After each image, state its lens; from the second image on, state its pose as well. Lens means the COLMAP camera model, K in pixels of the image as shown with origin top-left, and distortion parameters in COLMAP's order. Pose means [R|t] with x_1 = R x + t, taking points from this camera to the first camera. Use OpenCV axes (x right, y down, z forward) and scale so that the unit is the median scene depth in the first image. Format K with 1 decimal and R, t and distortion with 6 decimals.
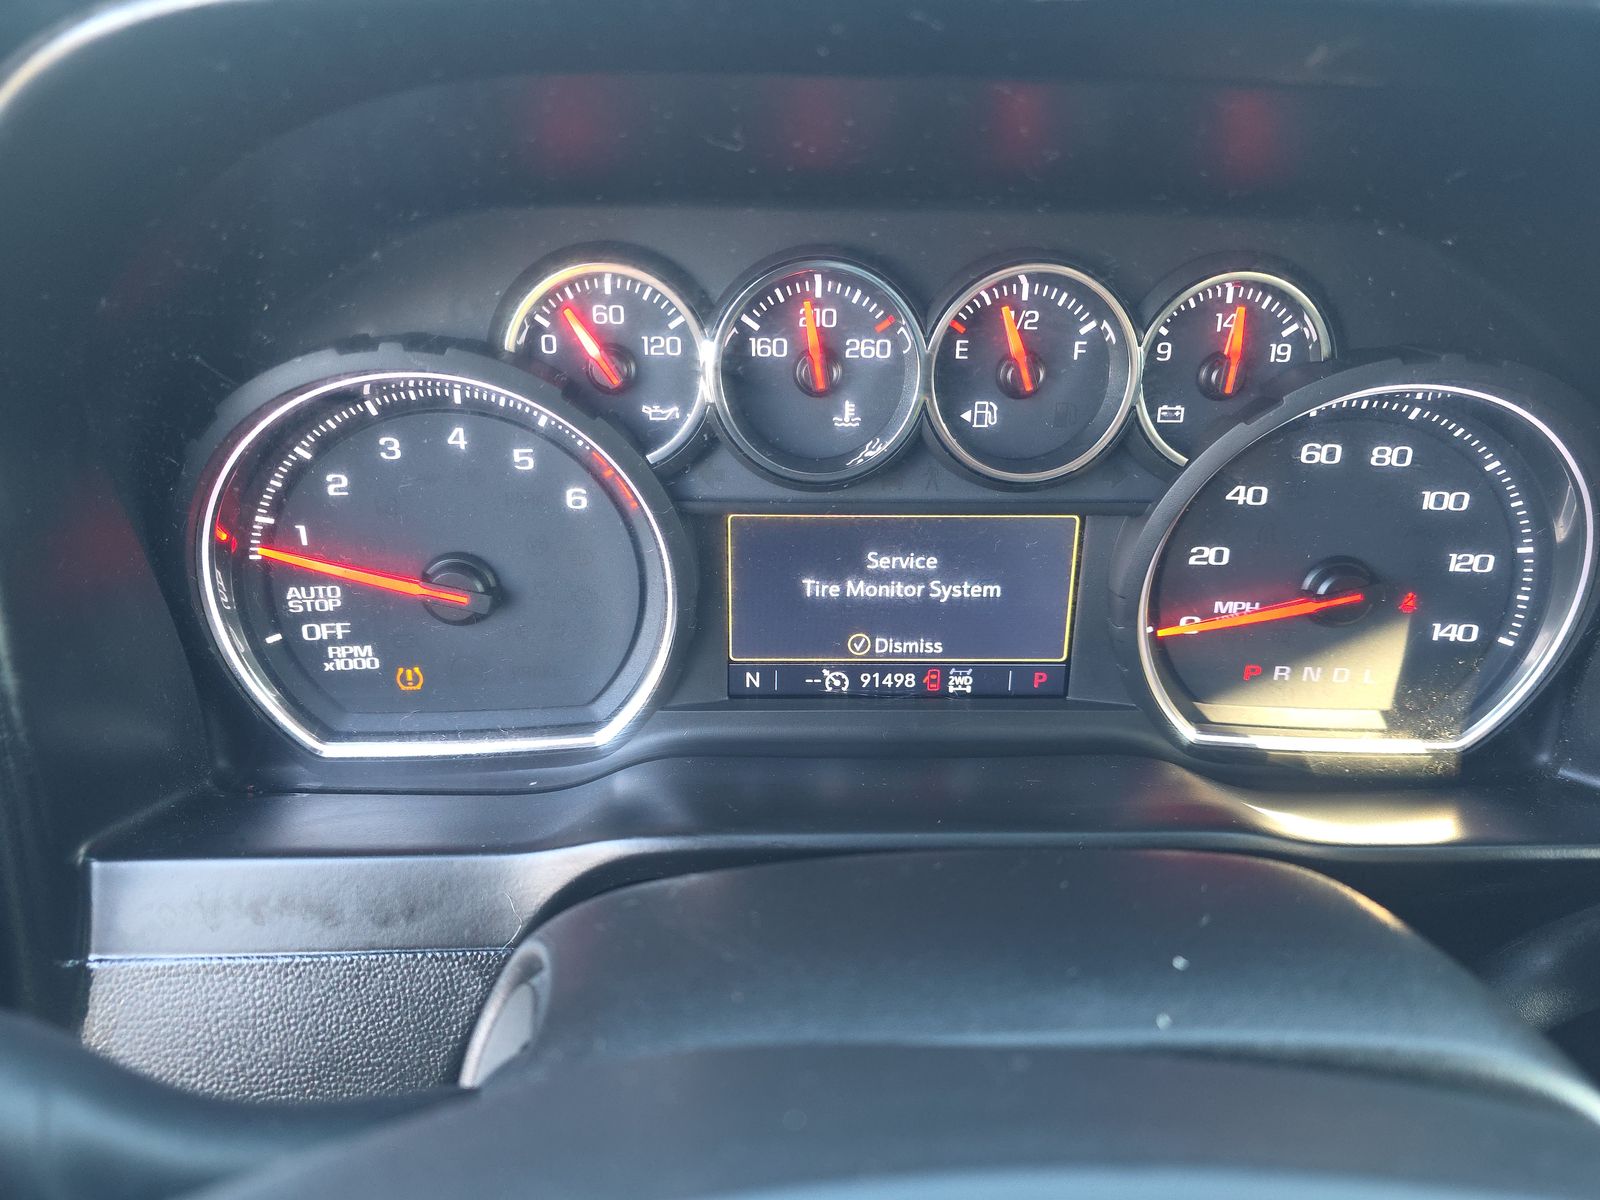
lens RADIAL K [[1063.1, 0, 805.9], [0, 1063.1, 599.6], [0, 0, 1]] dist [-0.004407, -0.010925]
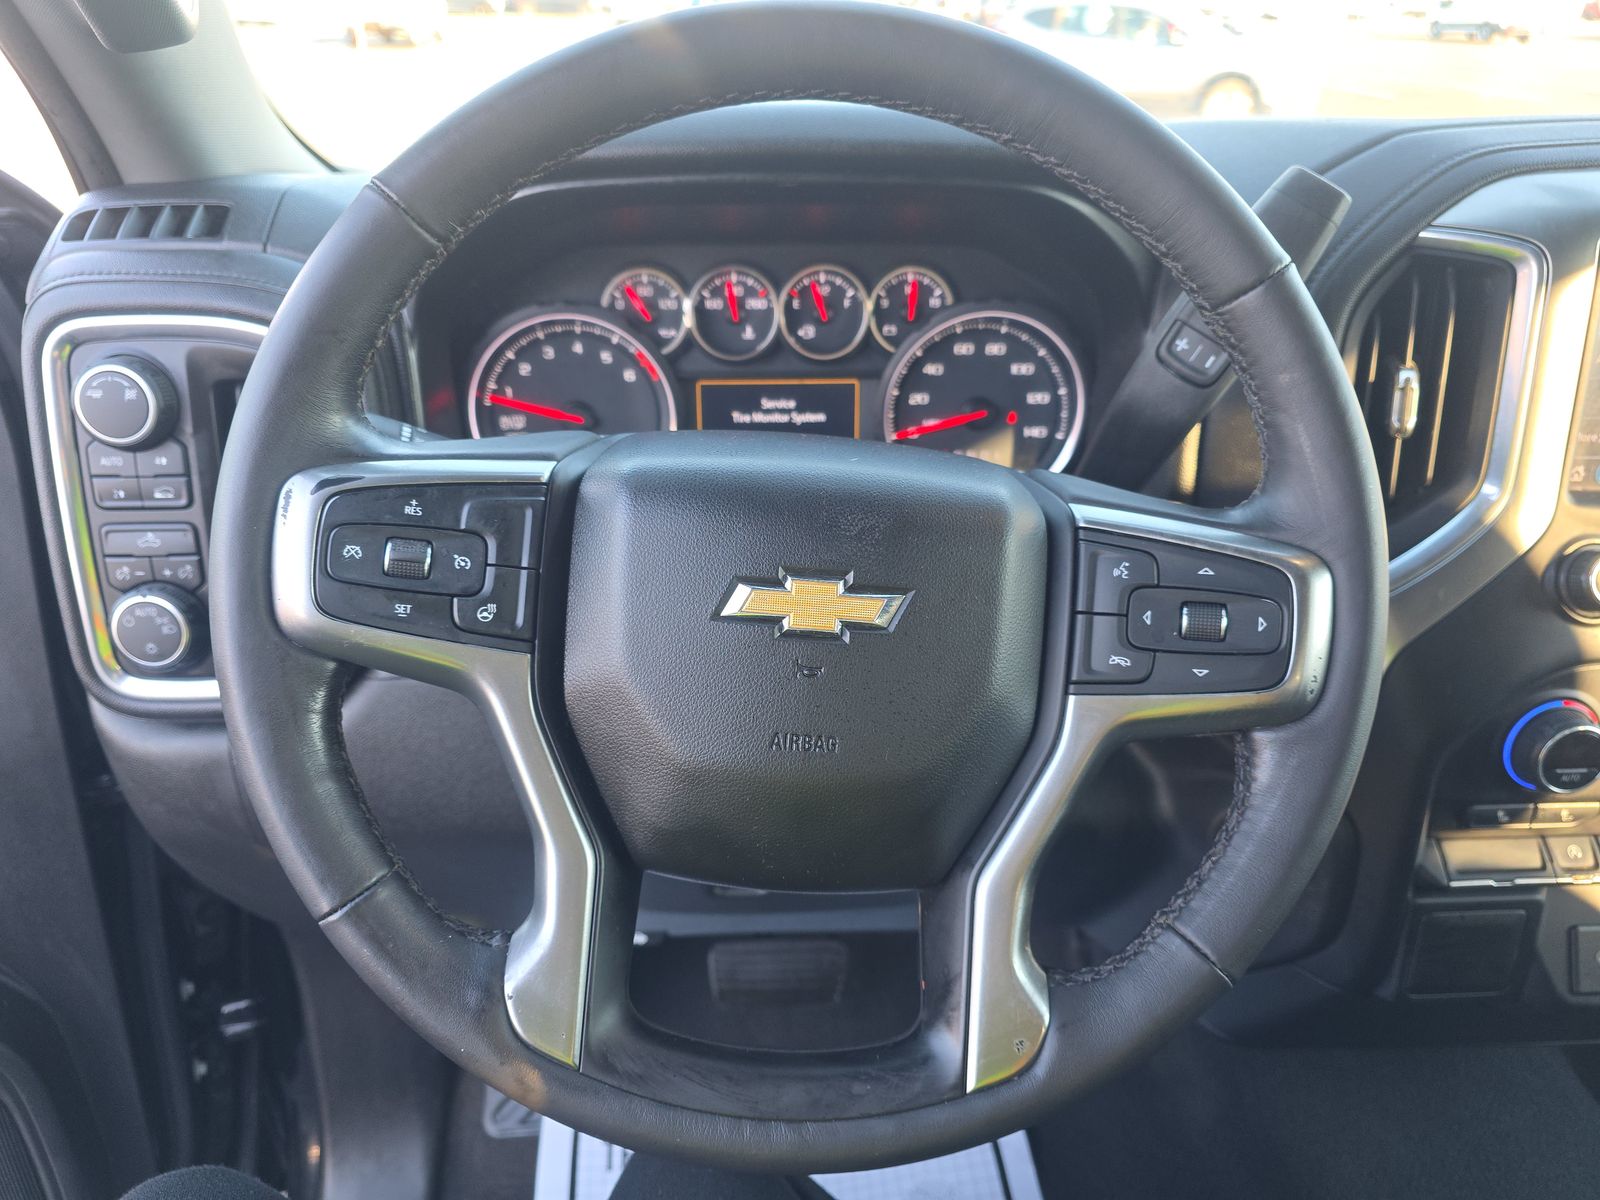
lens RADIAL K [[1063.1, 0, 788.9], [0, 1063.1, 590.7], [0, 0, 1]] dist [-0.004407, -0.010925]
pose [[0.999786, -0.020668, 0.000238, 0.115151], [0.020663, 0.999141, -0.035927, 0.471223], [0.000505, 0.035924, 0.999354, -1.289826]]
